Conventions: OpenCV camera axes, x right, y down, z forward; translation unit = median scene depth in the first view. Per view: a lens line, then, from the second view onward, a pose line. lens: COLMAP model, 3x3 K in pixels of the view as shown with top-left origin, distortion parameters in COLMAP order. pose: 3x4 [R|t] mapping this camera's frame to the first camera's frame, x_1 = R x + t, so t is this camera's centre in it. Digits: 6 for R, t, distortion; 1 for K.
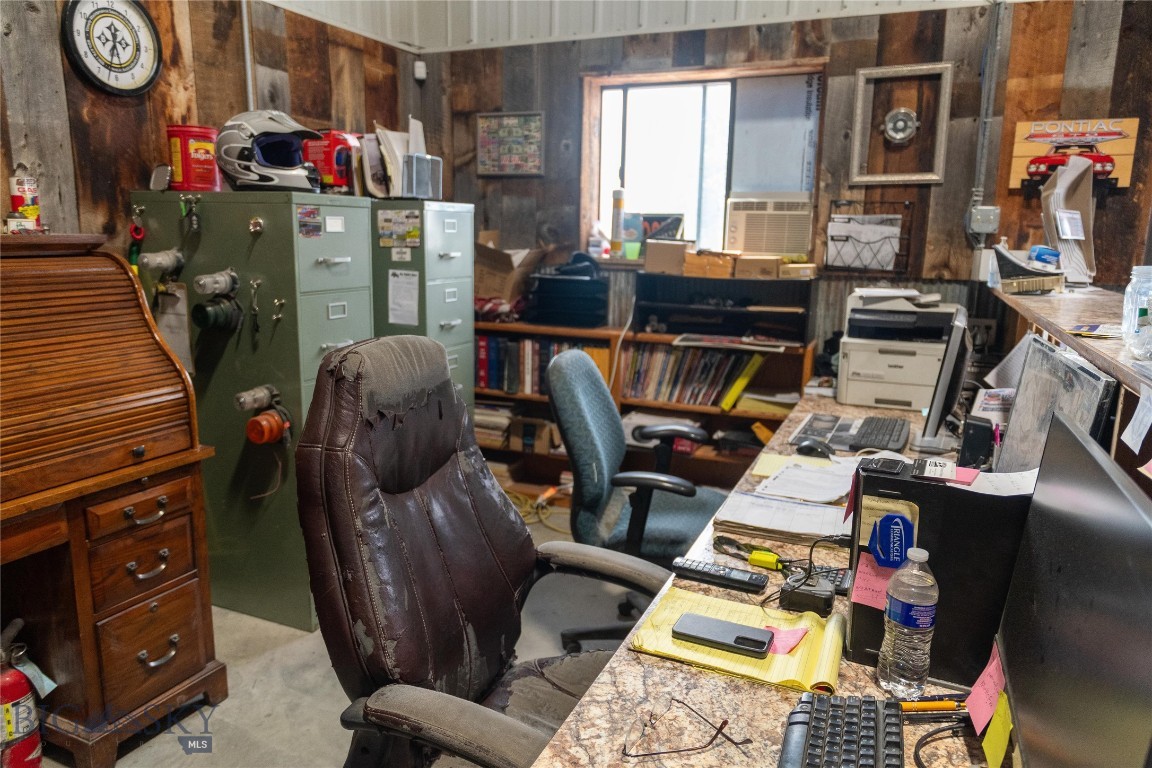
lens RADIAL K [[775.4, 0, 574.0], [0, 775.4, 384.2], [0, 0, 1]] dist [0.006019, -0.002554]
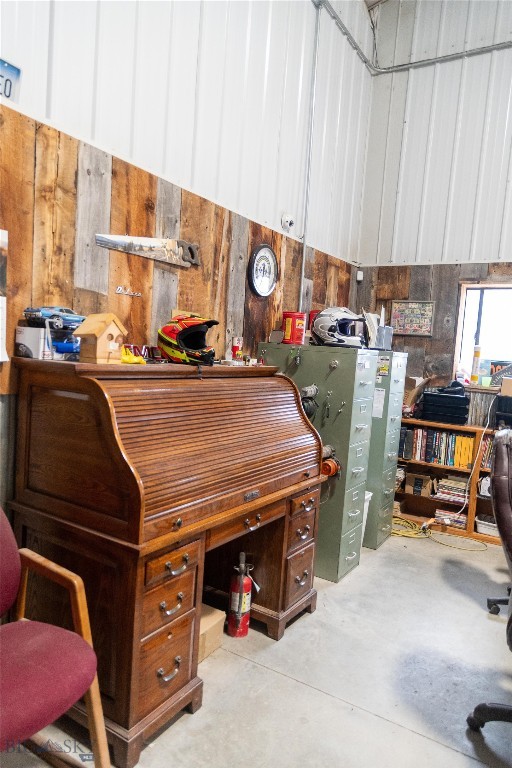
lens RADIAL K [[516.9, 0, 256.6], [0, 516.9, 389.3], [0, 0, 1]] dist [0.006019, -0.002554]
pose [[0.987243, 0.058706, -0.148000, -0.288609], [-0.076365, 0.990237, -0.116613, 0.019324], [0.139709, 0.126427, 0.982088, -0.218349]]
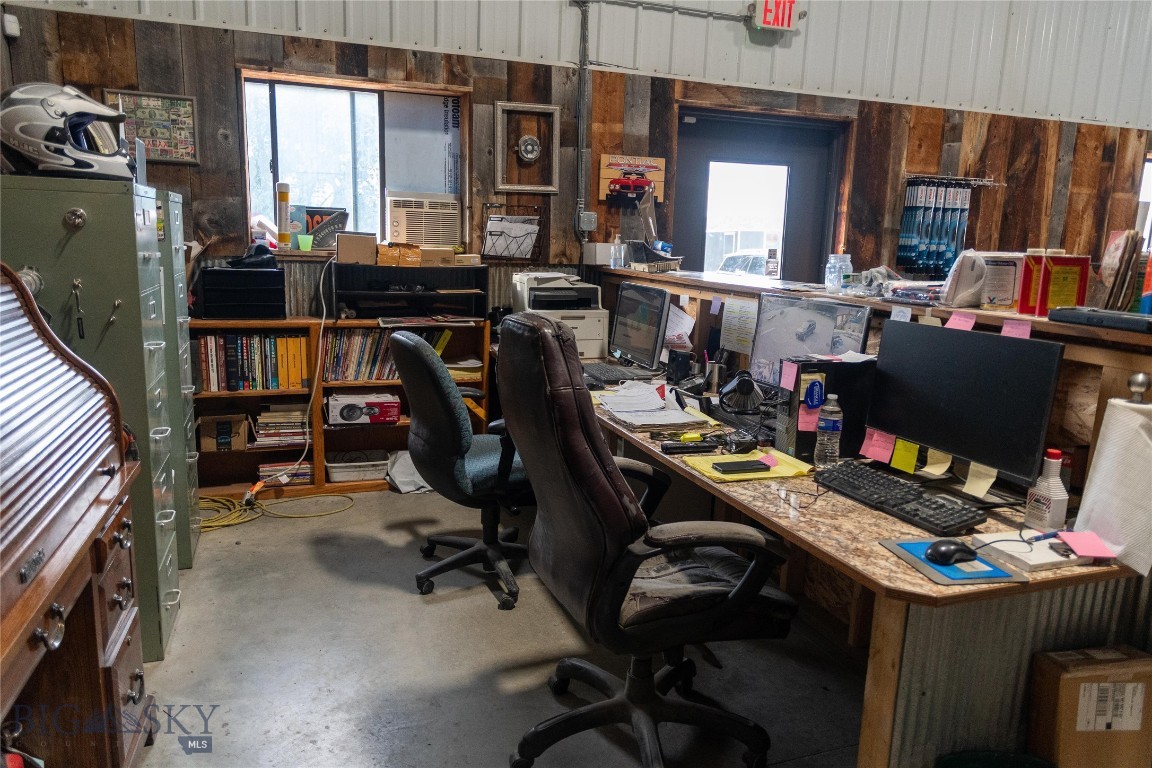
lens RADIAL K [[775.4, 0, 577.8], [0, 775.4, 387.0], [0, 0, 1]] dist [0.006019, -0.002554]
pose [[0.731039, -0.125900, 0.670621, -0.433022], [0.113032, 0.991596, 0.062943, -0.003532], [-0.672909, 0.029788, 0.739125, -0.019999]]
